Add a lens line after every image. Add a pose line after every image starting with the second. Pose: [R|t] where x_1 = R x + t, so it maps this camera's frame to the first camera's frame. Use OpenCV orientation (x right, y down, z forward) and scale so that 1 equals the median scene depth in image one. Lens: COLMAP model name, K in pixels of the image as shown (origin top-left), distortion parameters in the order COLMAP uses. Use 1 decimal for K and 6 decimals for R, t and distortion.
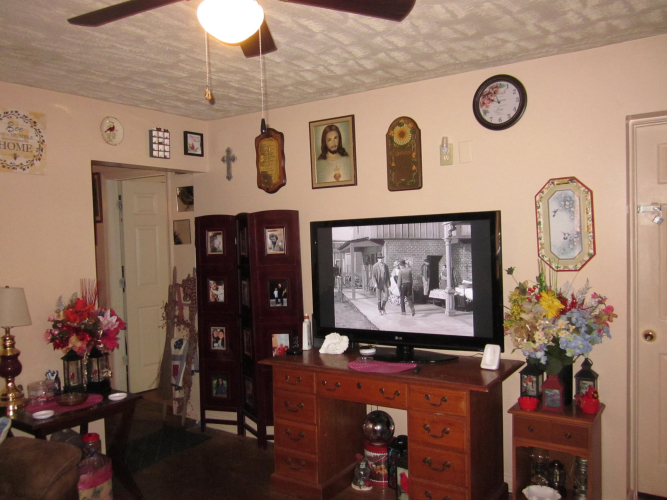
lens RADIAL K [[563.3, 0, 333.5], [0, 563.3, 250.0], [0, 0, 1]] dist [-0.027961, -0.006123]
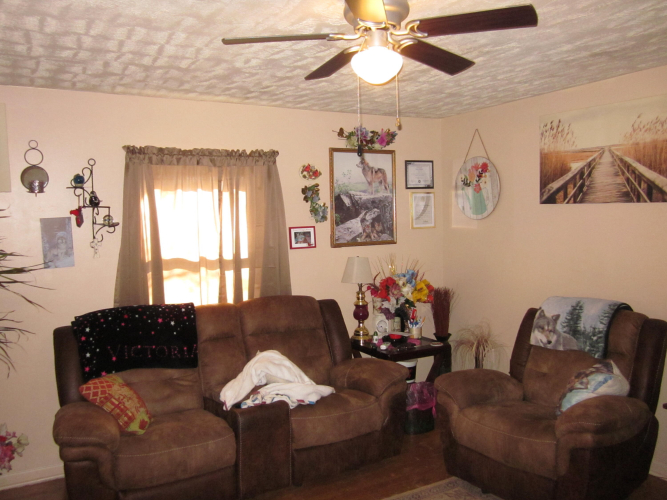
lens RADIAL K [[563.3, 0, 333.5], [0, 563.3, 250.0], [0, 0, 1]] dist [-0.027961, -0.006123]
pose [[-0.449773, 0.089388, -0.888659, 0.699717], [0.008532, 0.995364, 0.095803, -0.106196], [0.893102, 0.035507, -0.448450, 1.284174]]
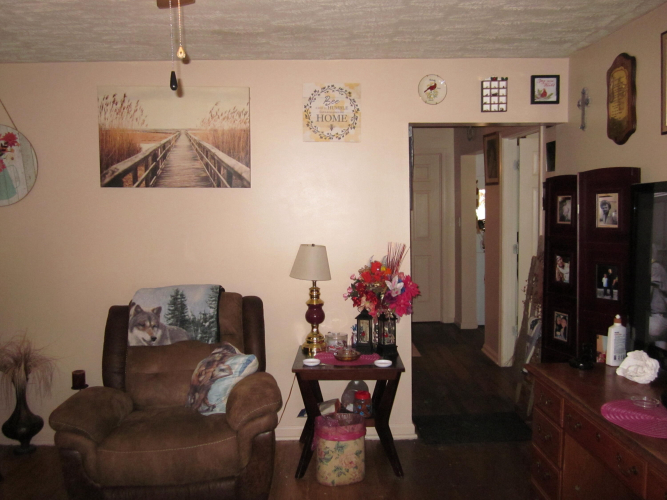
lens RADIAL K [[563.3, 0, 333.5], [0, 563.3, 250.0], [0, 0, 1]] dist [-0.027961, -0.006123]
pose [[0.572642, 0.086701, -0.815208, 0.289720], [-0.025460, 0.995793, 0.088022, -0.019432], [0.819410, -0.029650, 0.572440, 0.289042]]
